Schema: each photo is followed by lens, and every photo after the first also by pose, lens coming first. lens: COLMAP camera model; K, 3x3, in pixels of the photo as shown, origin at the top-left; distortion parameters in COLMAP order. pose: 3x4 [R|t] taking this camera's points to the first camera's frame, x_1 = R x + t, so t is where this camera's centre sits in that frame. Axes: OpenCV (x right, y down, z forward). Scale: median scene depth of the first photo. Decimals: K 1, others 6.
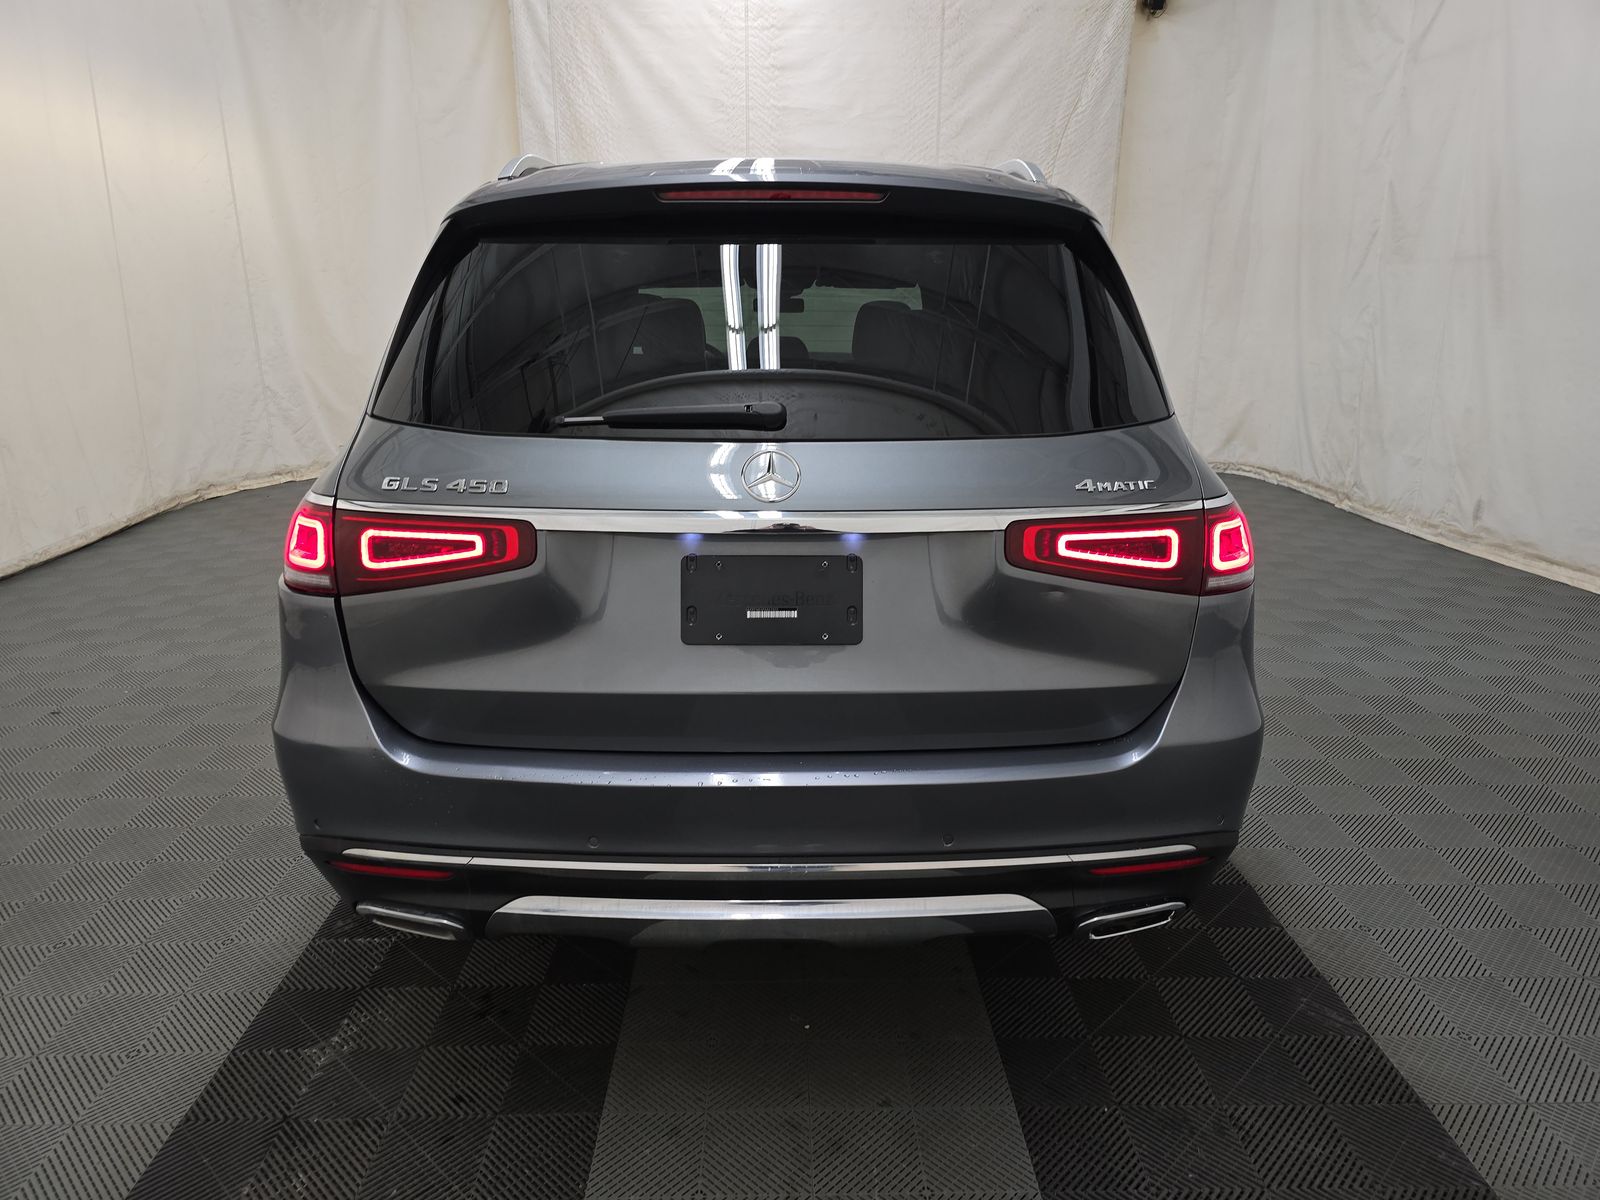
lens RADIAL K [[1077.2, 0, 793.6], [0, 1077.2, 607.5], [0, 0, 1]] dist [0.019589, -0.017799]
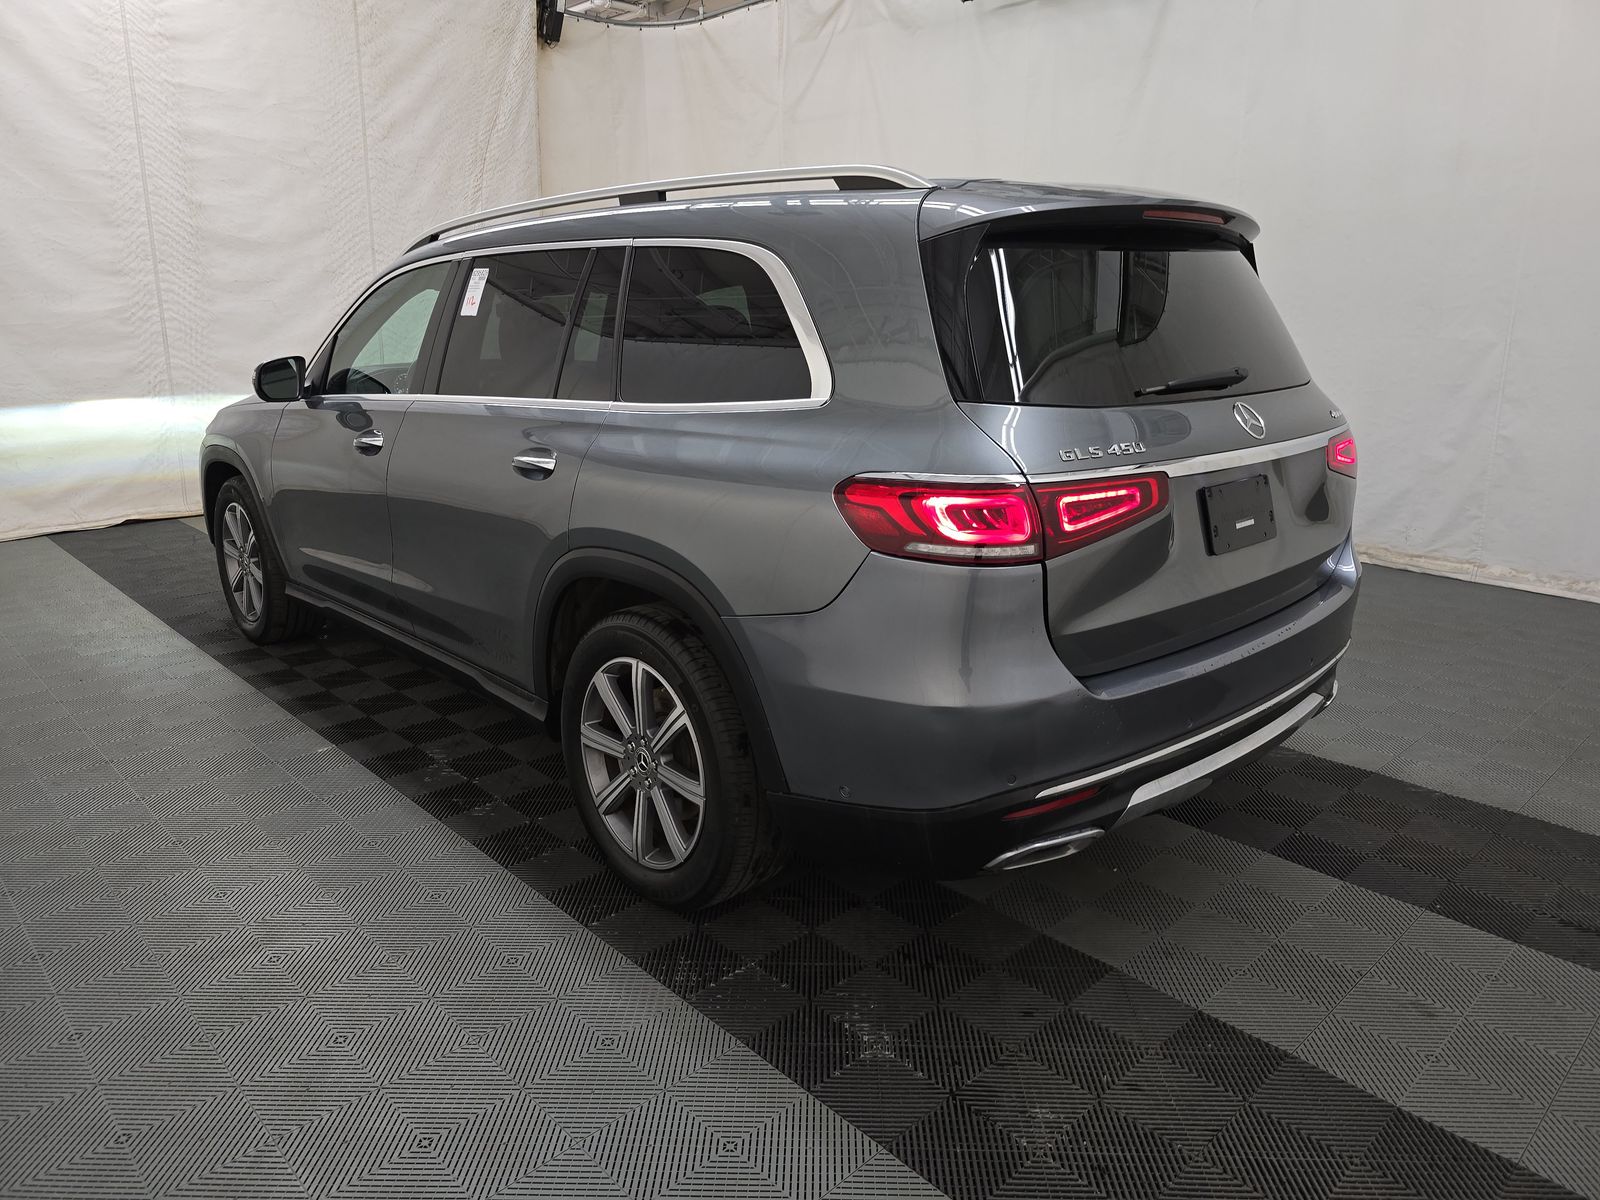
lens RADIAL K [[1077.2, 0, 801.9], [0, 1077.2, 608.1], [0, 0, 1]] dist [0.019589, -0.017799]
pose [[0.736857, -0.181367, 0.651266, -0.282592], [0.189120, 0.980181, 0.058990, -0.015986], [-0.649057, 0.079700, 0.756553, 0.069719]]
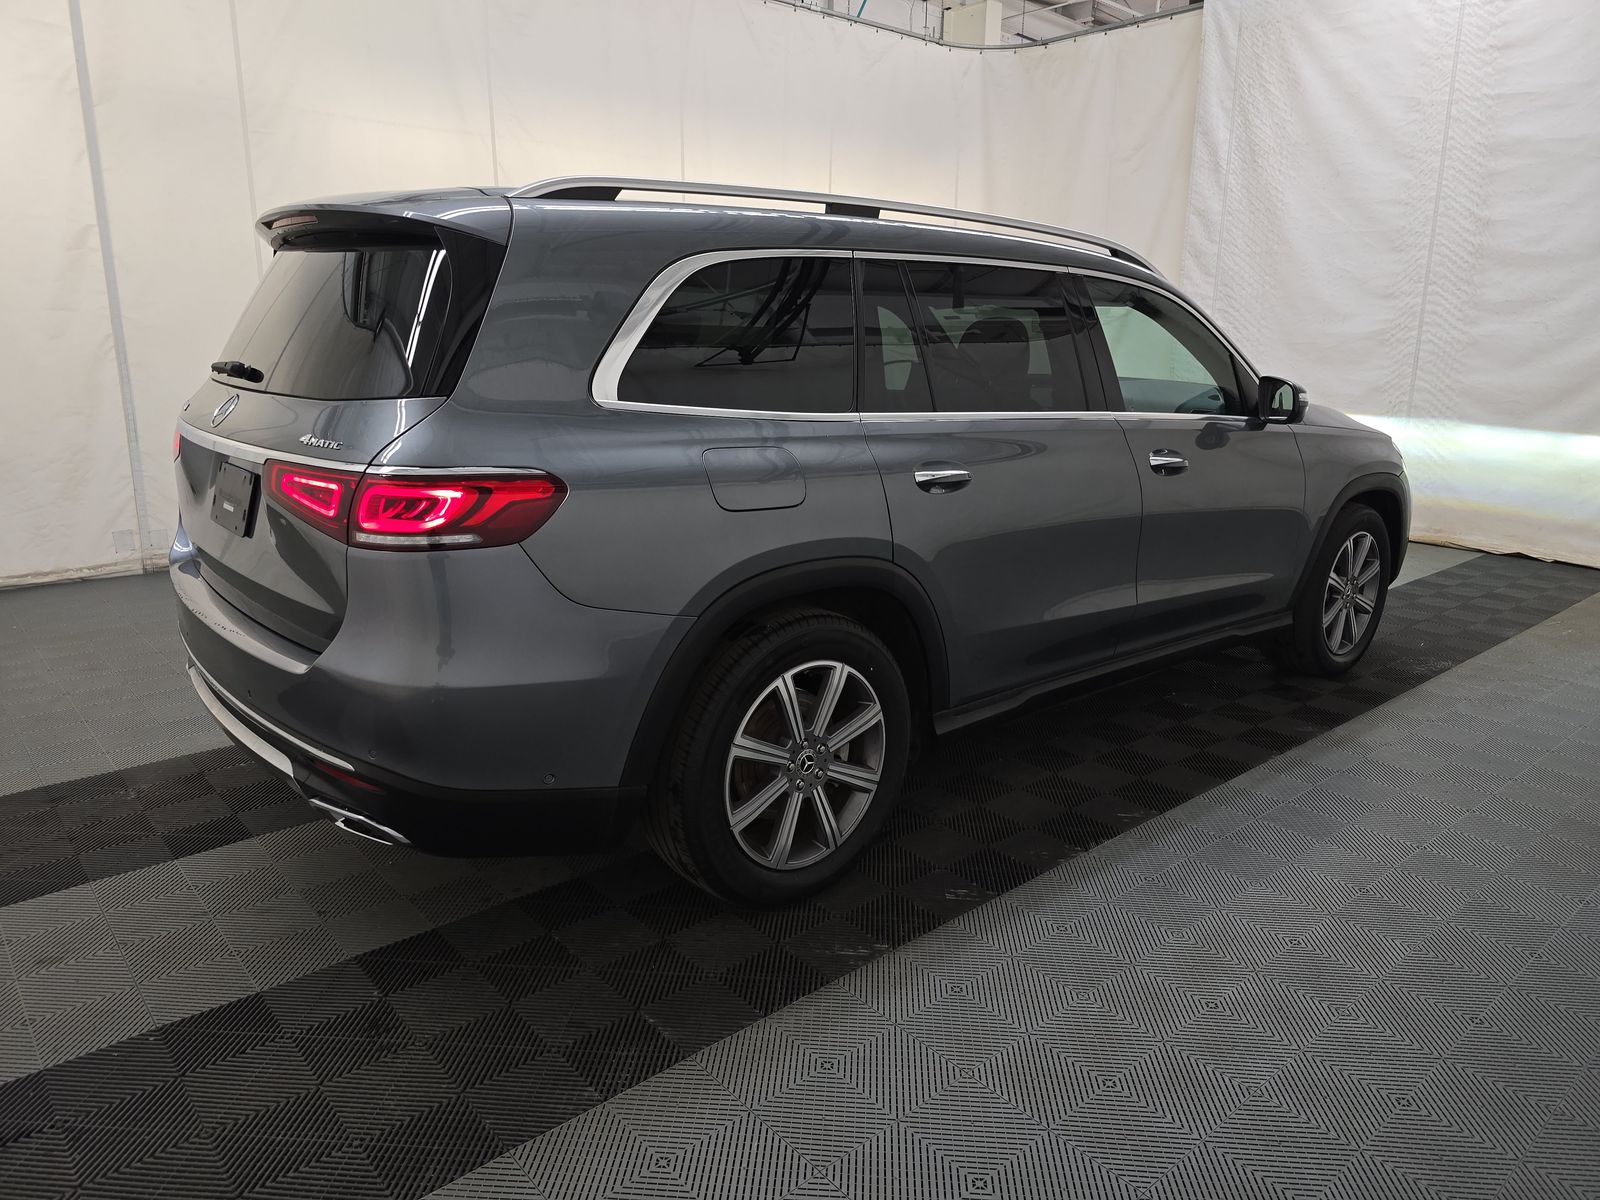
lens RADIAL K [[1077.2, 0, 789.2], [0, 1077.2, 603.1], [0, 0, 1]] dist [0.019589, -0.017799]
pose [[0.639536, 0.197935, -0.742843, 0.331038], [-0.225657, 0.972054, 0.064734, -0.028407], [0.734896, 0.126228, 0.666329, 0.123693]]
